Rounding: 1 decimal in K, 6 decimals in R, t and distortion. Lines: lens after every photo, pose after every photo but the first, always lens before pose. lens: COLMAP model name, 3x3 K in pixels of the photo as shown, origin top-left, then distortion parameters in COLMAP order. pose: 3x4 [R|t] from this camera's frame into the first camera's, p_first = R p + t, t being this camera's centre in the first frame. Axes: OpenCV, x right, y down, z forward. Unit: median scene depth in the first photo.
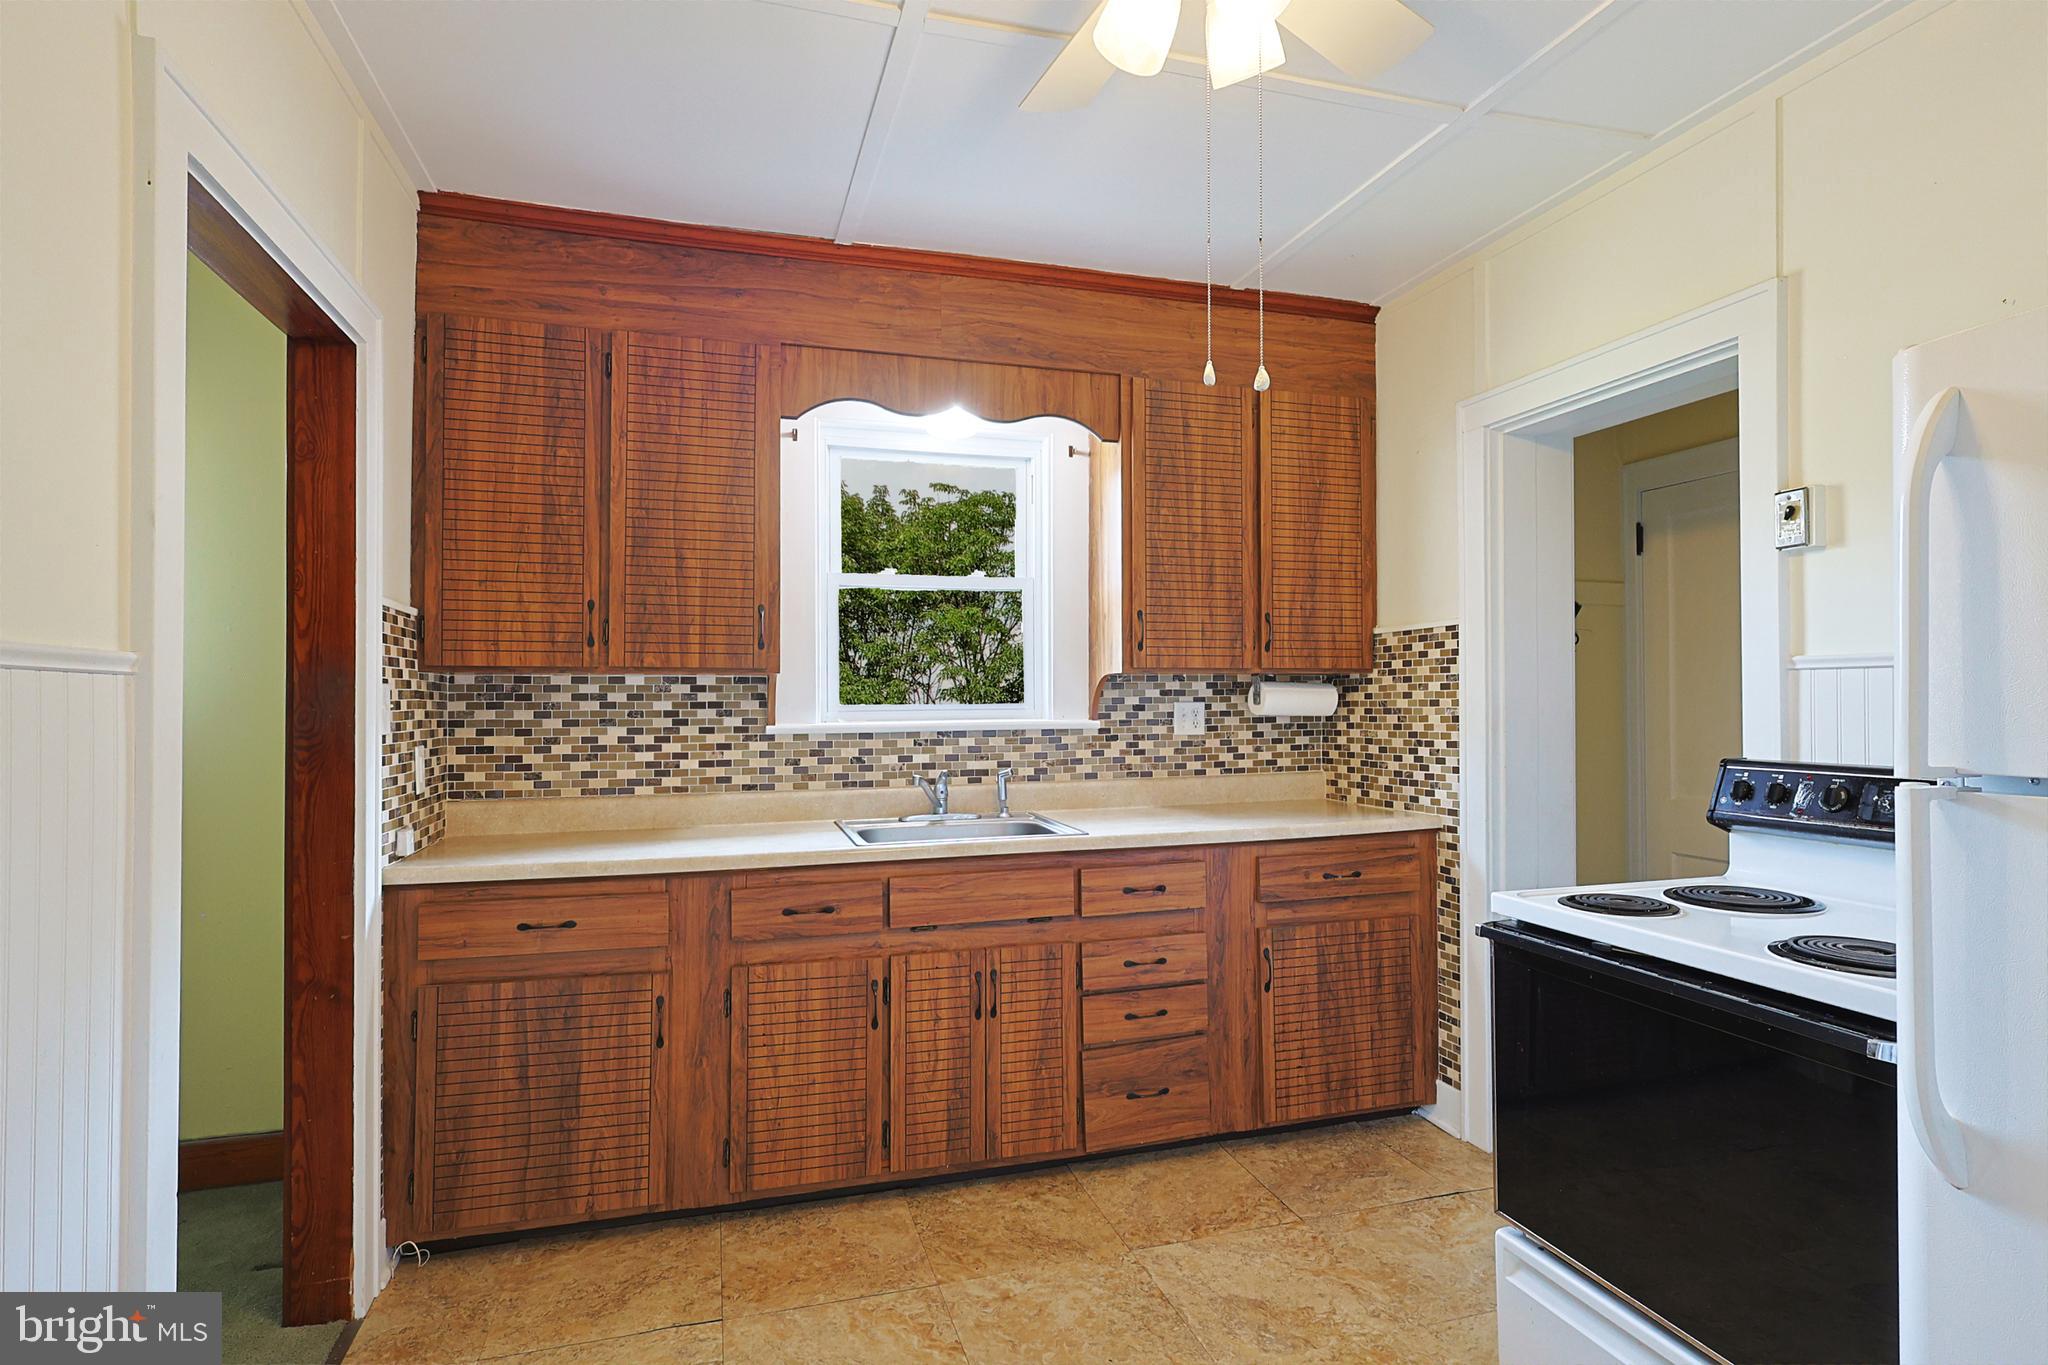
lens RADIAL K [[1045.8, 0, 1026.4], [0, 1045.8, 685.3], [0, 0, 1]] dist [-0.003541, -0.000507]
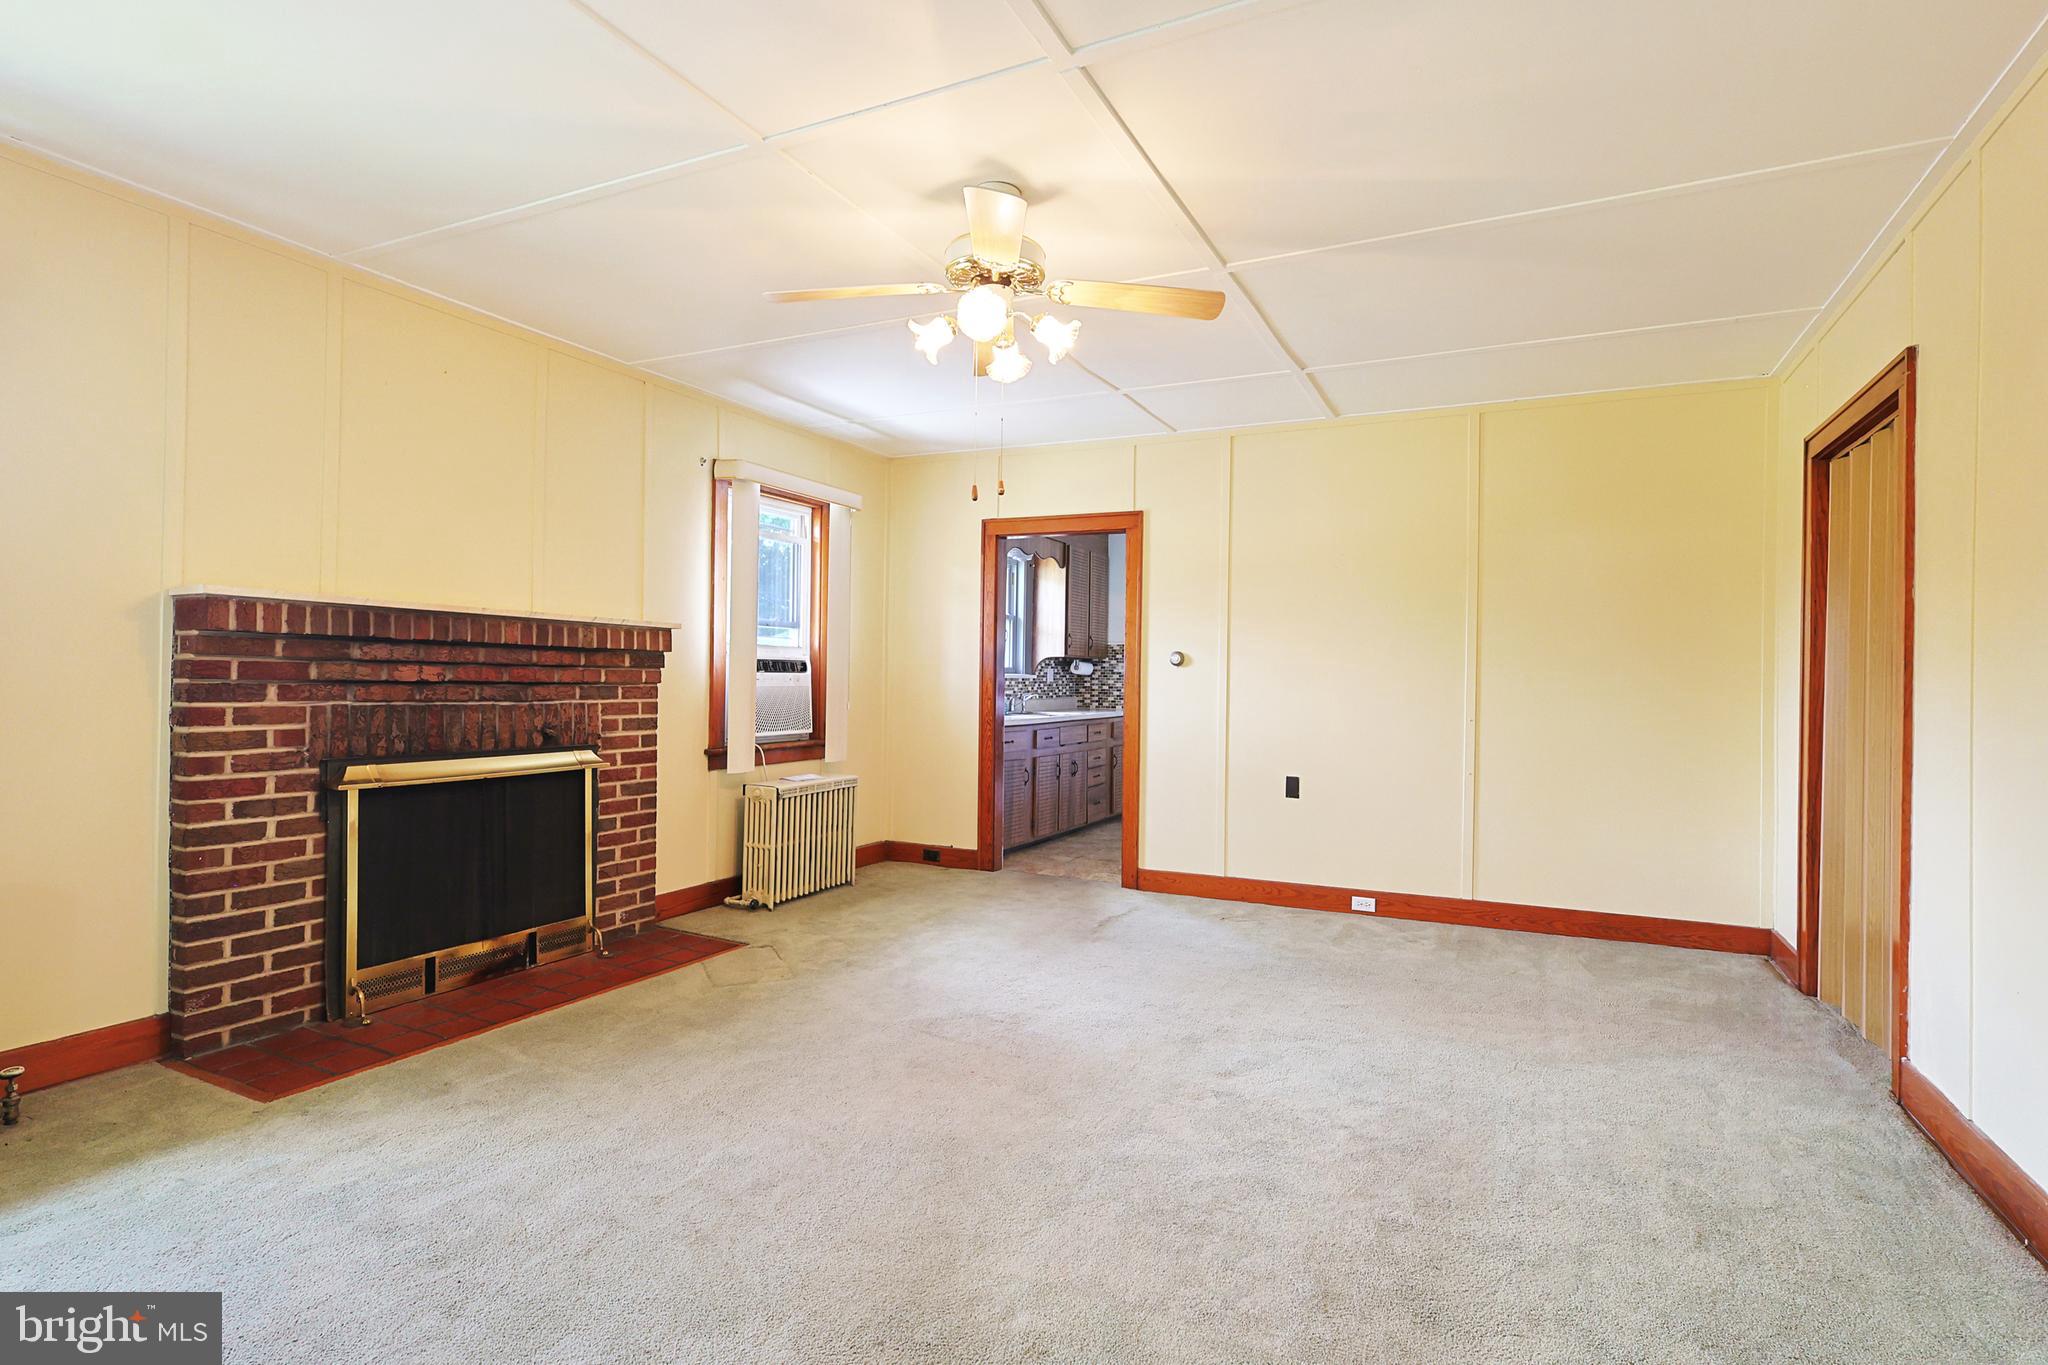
lens RADIAL K [[1002.5, 0, 1024.0], [0, 1002.5, 682.5], [0, 0, 1]] dist [0.001065, 0.001811]
pose [[0.689856, 0.012827, 0.723833, -1.846801], [-0.025358, 0.999658, 0.006453, 0.041061], [-0.723502, -0.022806, 0.689945, -0.685377]]
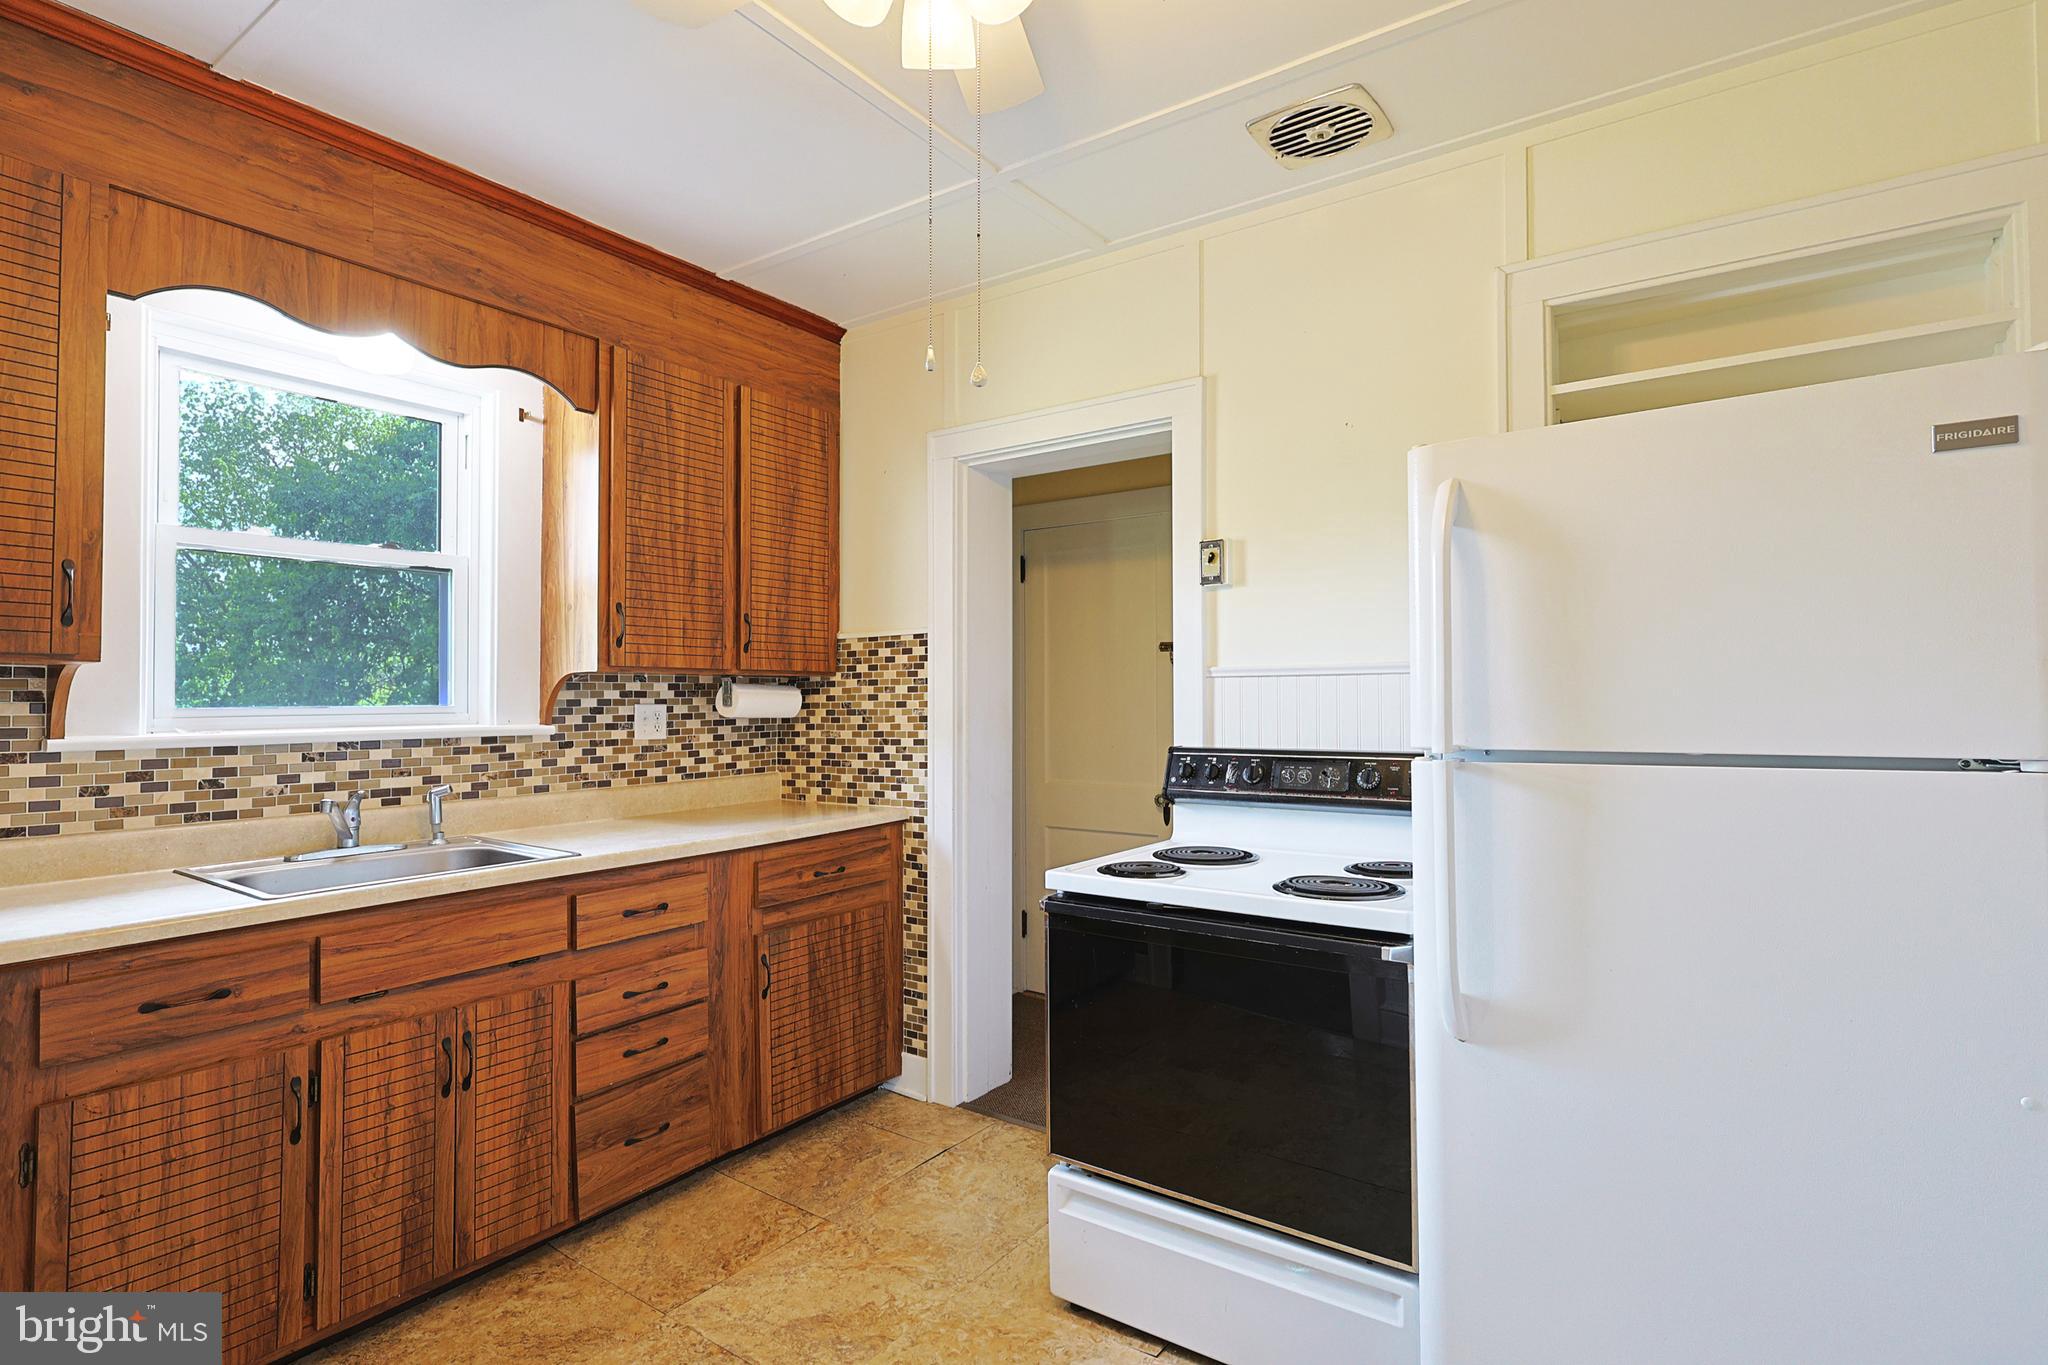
lens RADIAL K [[1002.5, 0, 1024.0], [0, 1002.5, 682.5], [0, 0, 1]] dist [0.001065, 0.001811]
pose [[0.791107, 0.011863, 0.611563, -0.148326], [-0.007015, 0.999922, -0.010321, 0.004030], [-0.611638, 0.003875, 0.791128, 0.098797]]
